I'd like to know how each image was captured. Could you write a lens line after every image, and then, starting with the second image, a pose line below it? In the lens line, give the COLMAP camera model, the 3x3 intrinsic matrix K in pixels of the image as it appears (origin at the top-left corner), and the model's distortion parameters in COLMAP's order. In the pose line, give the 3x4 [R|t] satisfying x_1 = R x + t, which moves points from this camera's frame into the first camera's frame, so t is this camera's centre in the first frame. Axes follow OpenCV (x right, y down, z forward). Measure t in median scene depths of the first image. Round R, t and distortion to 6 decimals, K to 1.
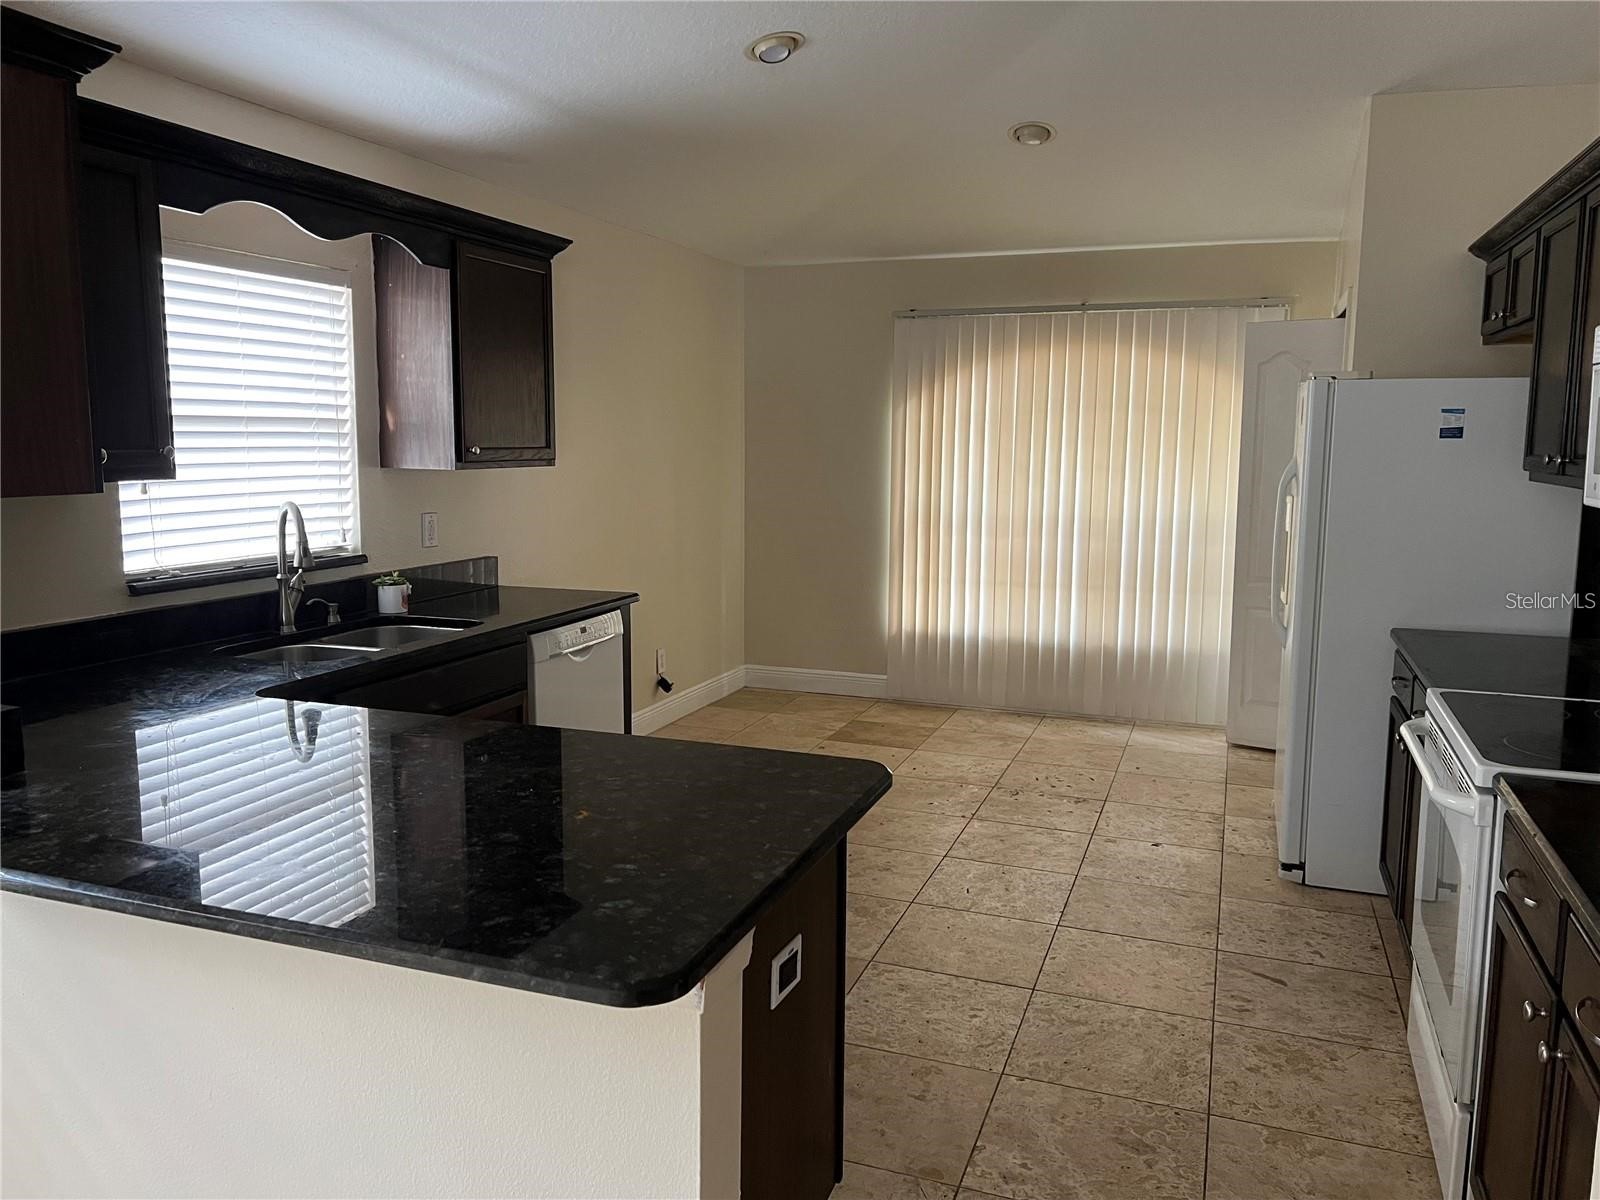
lens RADIAL K [[1197.7, 0, 800.6], [0, 1197.7, 583.1], [0, 0, 1]] dist [0.044184, -0.075232]
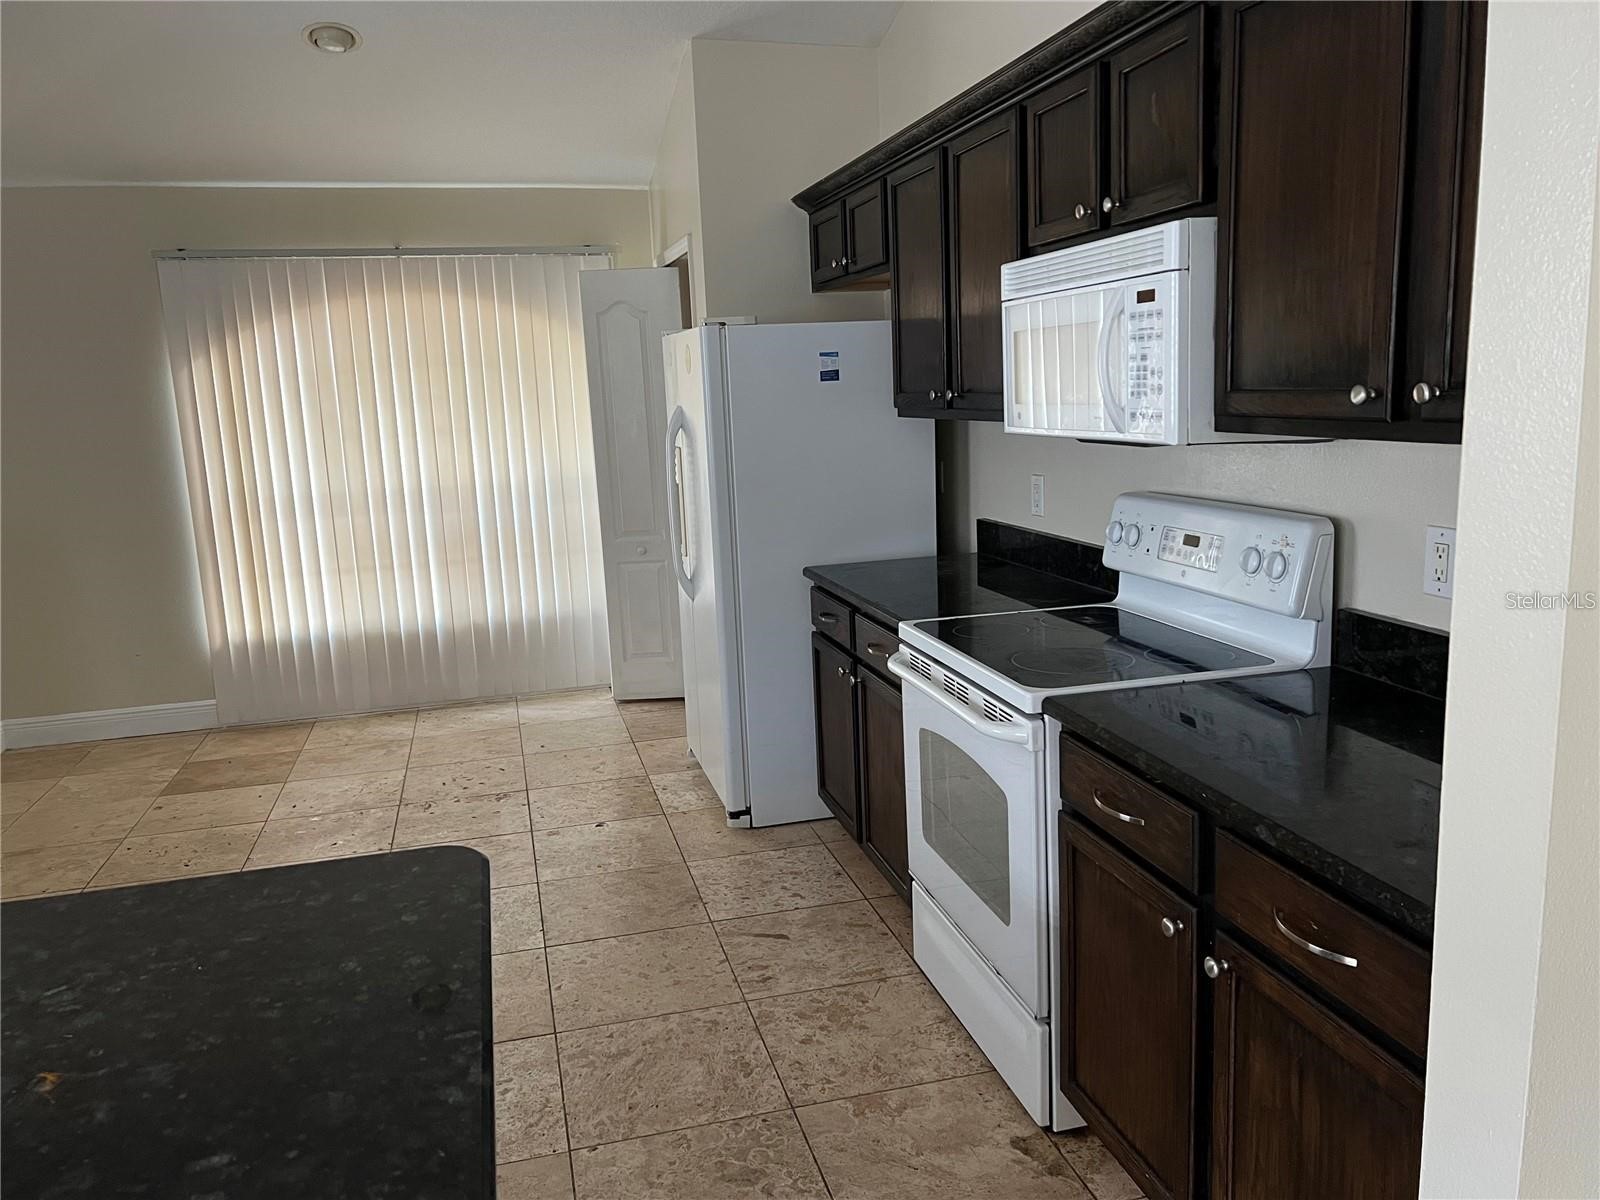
lens RADIAL K [[1190.3, 0, 795.4], [0, 1190.3, 592.1], [0, 0, 1]] dist [0.087105, -0.122873]
pose [[0.818839, -0.140964, 0.556446, -0.075255], [0.118246, 0.990010, 0.076794, -0.017667], [-0.561713, 0.002916, 0.827327, 0.131896]]
